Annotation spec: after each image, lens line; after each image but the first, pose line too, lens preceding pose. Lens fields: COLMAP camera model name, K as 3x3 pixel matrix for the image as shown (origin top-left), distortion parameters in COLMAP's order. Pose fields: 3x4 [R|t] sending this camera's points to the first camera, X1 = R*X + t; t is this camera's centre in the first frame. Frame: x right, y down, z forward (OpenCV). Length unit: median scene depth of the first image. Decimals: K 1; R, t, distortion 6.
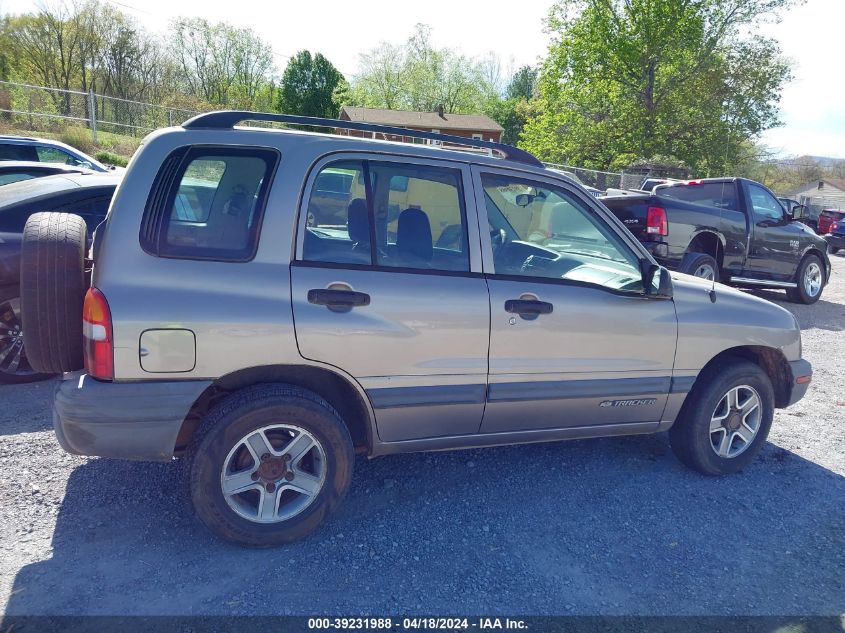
lens RADIAL K [[705.7, 0, 422.5], [0, 705.7, 316.5], [0, 0, 1]] dist [-0.005239, 0.125934]
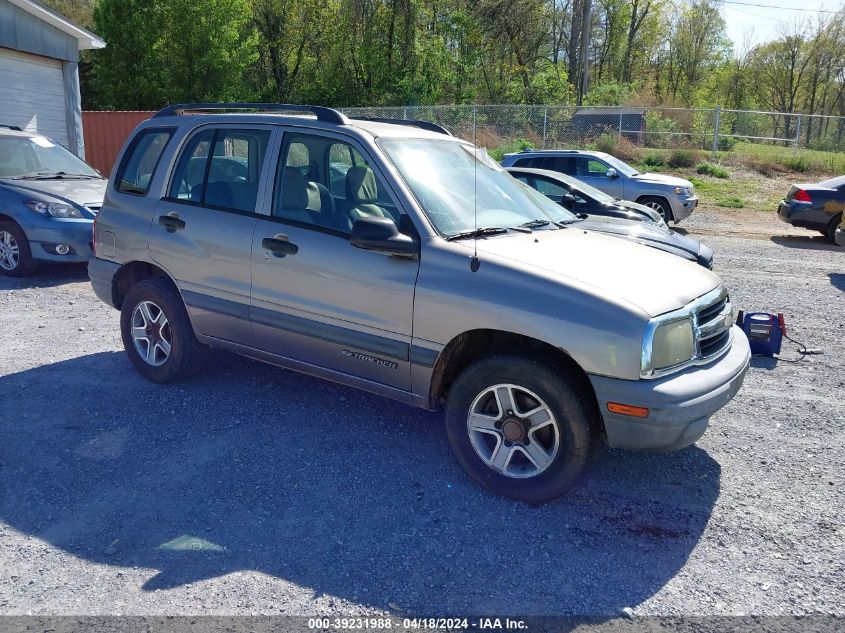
lens RADIAL K [[678.4, 0, 422.5], [0, 678.4, 316.5], [0, 0, 1]] dist [0.029419, -0.003349]
pose [[0.527560, 0.146153, -0.836851, 1.232645], [-0.165253, 0.983927, 0.067662, -0.013639], [0.833289, 0.102597, 0.543234, 0.608342]]
